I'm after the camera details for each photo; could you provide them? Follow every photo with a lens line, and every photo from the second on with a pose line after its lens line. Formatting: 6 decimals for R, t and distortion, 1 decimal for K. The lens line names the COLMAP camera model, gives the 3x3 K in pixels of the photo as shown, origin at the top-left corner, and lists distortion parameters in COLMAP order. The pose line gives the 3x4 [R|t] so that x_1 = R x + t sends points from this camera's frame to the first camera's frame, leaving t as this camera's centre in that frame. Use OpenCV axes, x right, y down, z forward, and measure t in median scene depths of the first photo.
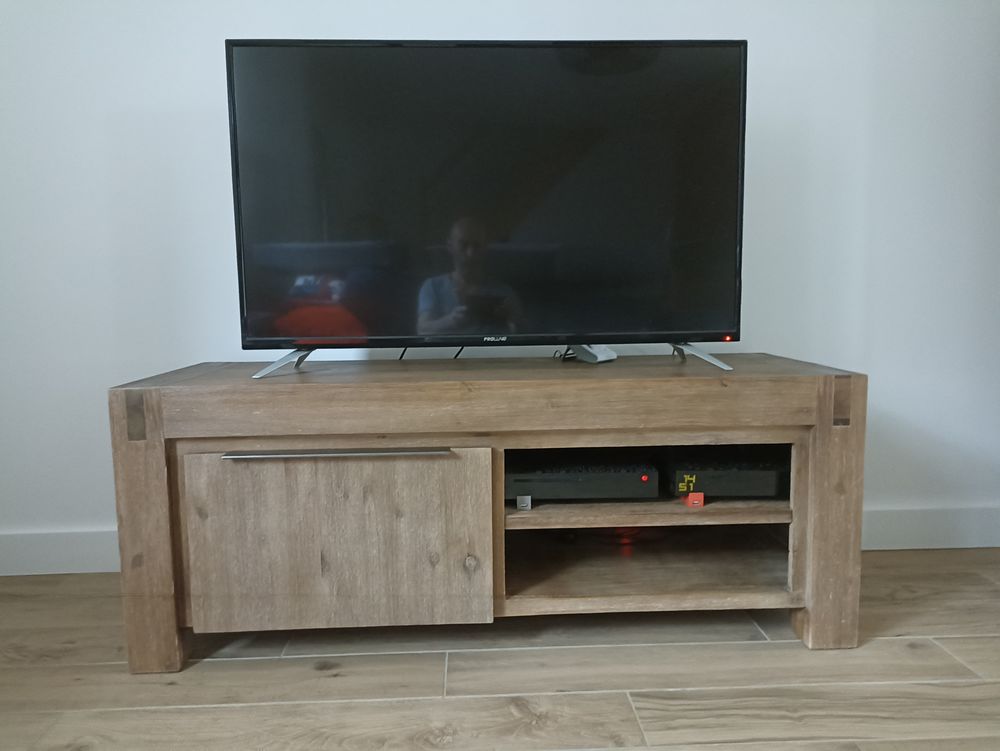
lens RADIAL K [[742.6, 0, 500.0], [0, 742.6, 375.5], [0, 0, 1]] dist [0.051652, -0.061728]
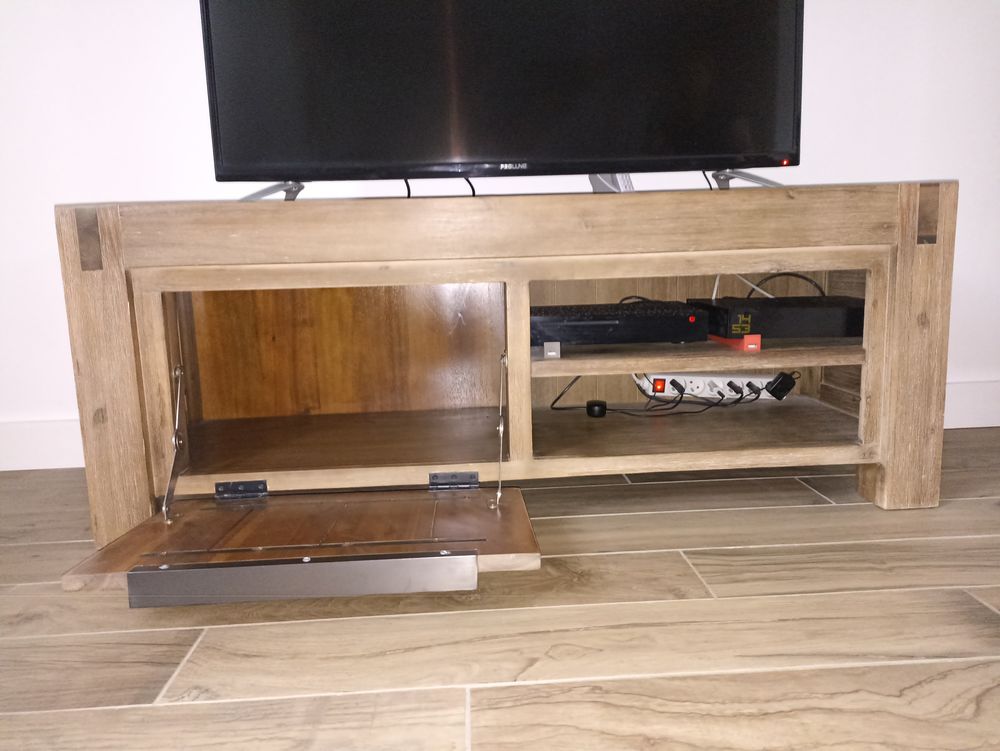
lens RADIAL K [[742.6, 0, 500.0], [0, 742.6, 375.5], [0, 0, 1]] dist [0.051652, -0.061728]
pose [[0.999808, -0.018195, 0.007320, -0.036359], [0.017863, 0.998908, 0.043179, 0.171943], [-0.008097, -0.043040, 0.999041, 0.150168]]
